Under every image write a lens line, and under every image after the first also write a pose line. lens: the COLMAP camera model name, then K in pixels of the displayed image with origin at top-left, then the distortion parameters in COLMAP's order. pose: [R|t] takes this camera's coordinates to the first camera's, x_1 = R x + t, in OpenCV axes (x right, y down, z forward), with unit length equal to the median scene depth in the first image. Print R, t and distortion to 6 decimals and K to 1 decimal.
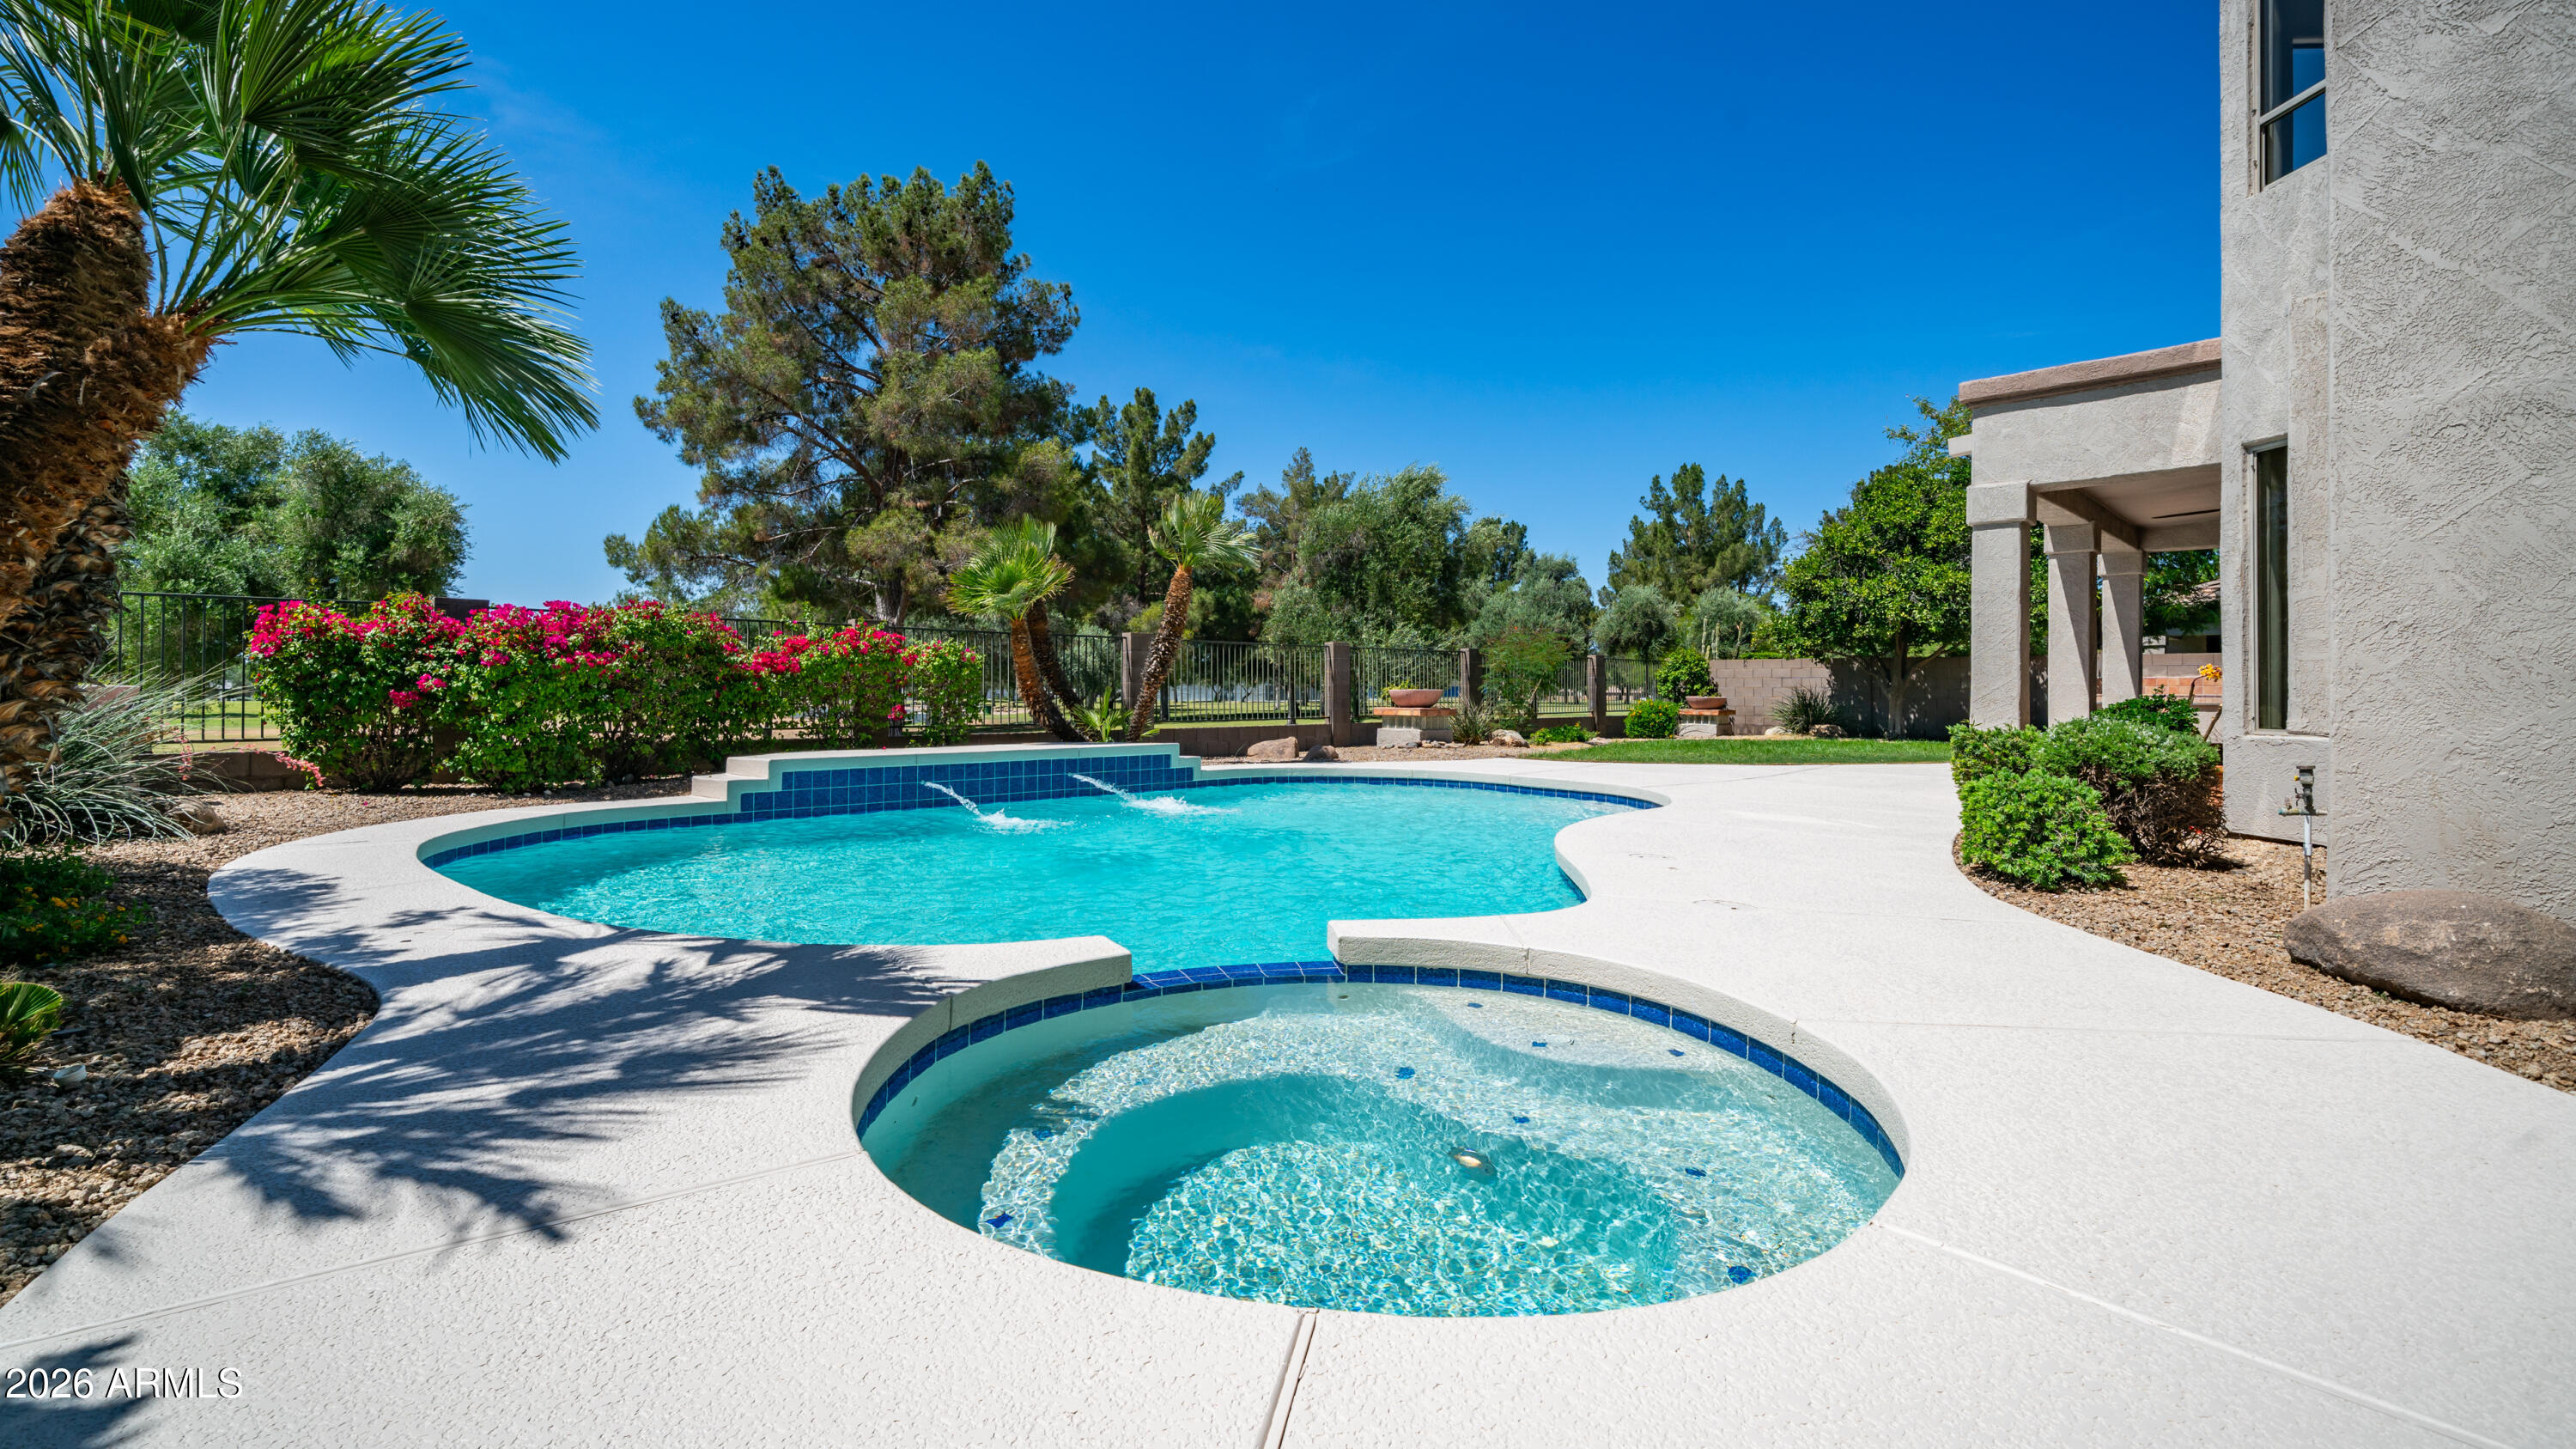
lens RADIAL K [[1116.8, 0, 1218.8], [0, 1116.8, 713.1], [0, 0, 1]] dist [0.007895, -0.000476]
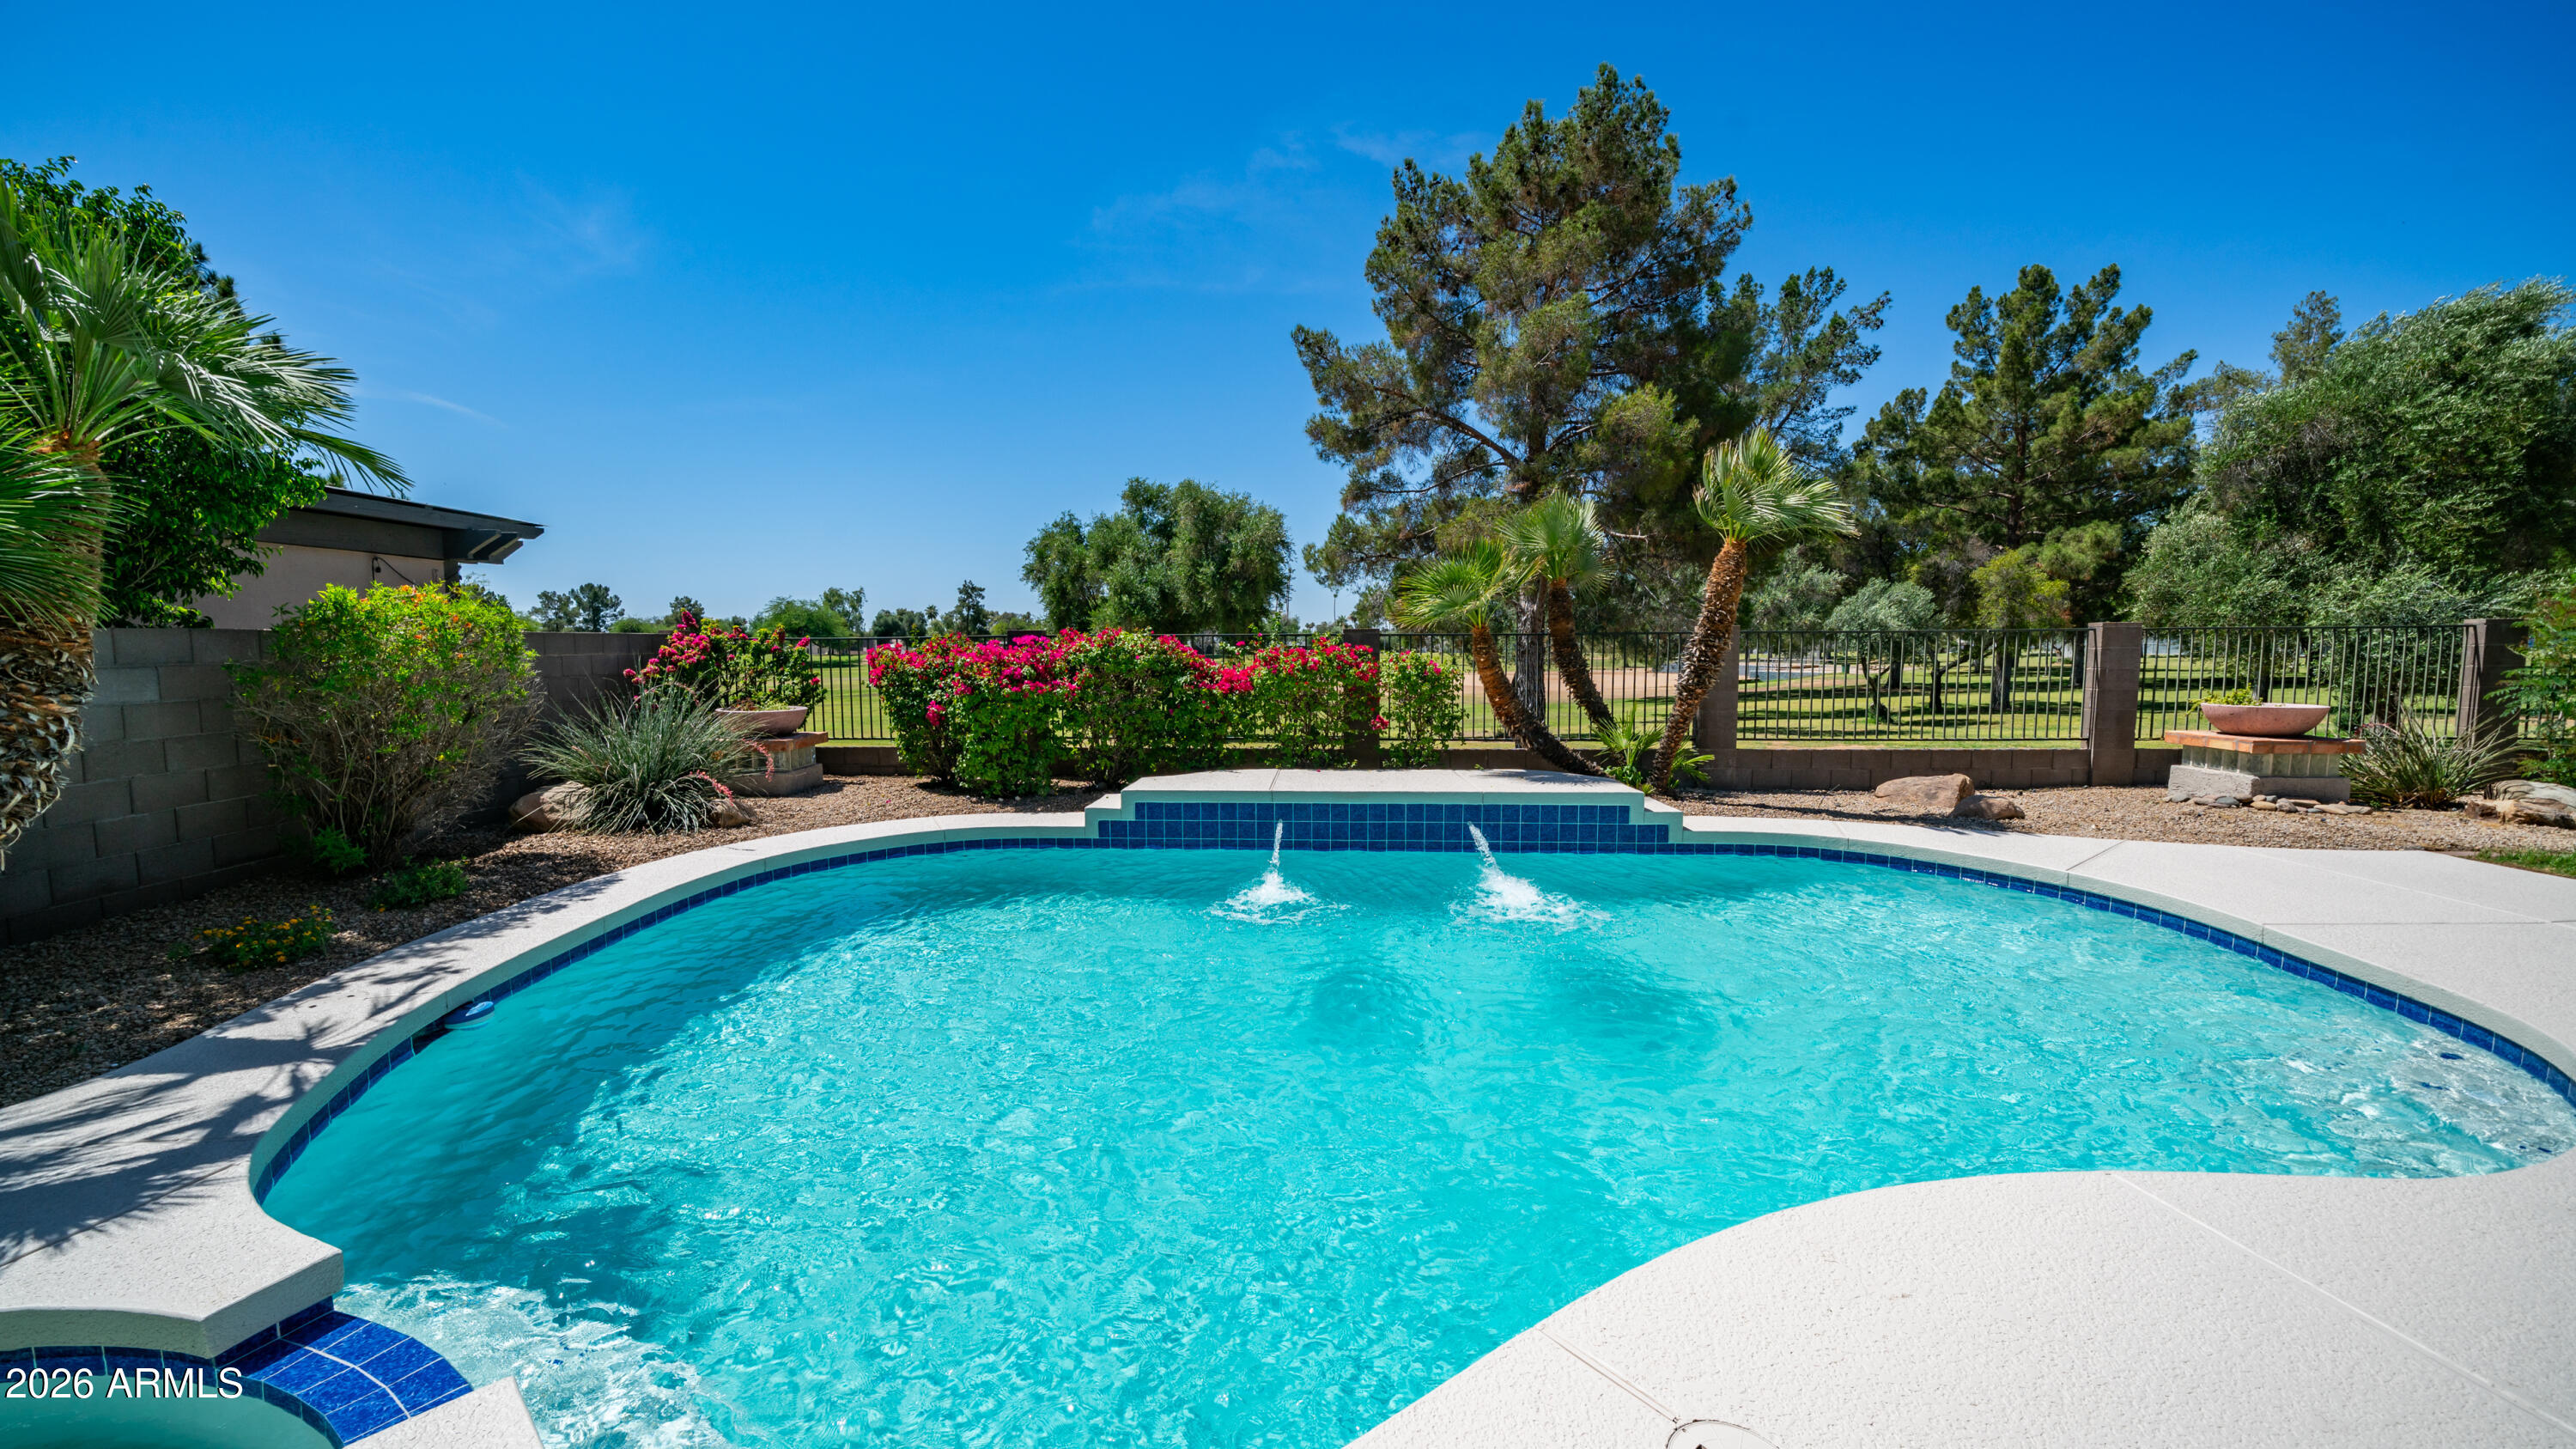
lens RADIAL K [[951.0, 0, 1445.3], [0, 951.0, 738.1], [0, 0, 1]] dist [-0.020048, 0.000270]
pose [[0.677376, 0.082256, -0.731024, 0.310000], [0.001262, 0.993597, 0.112971, -0.074383], [0.735636, -0.077447, 0.672935, 0.448676]]
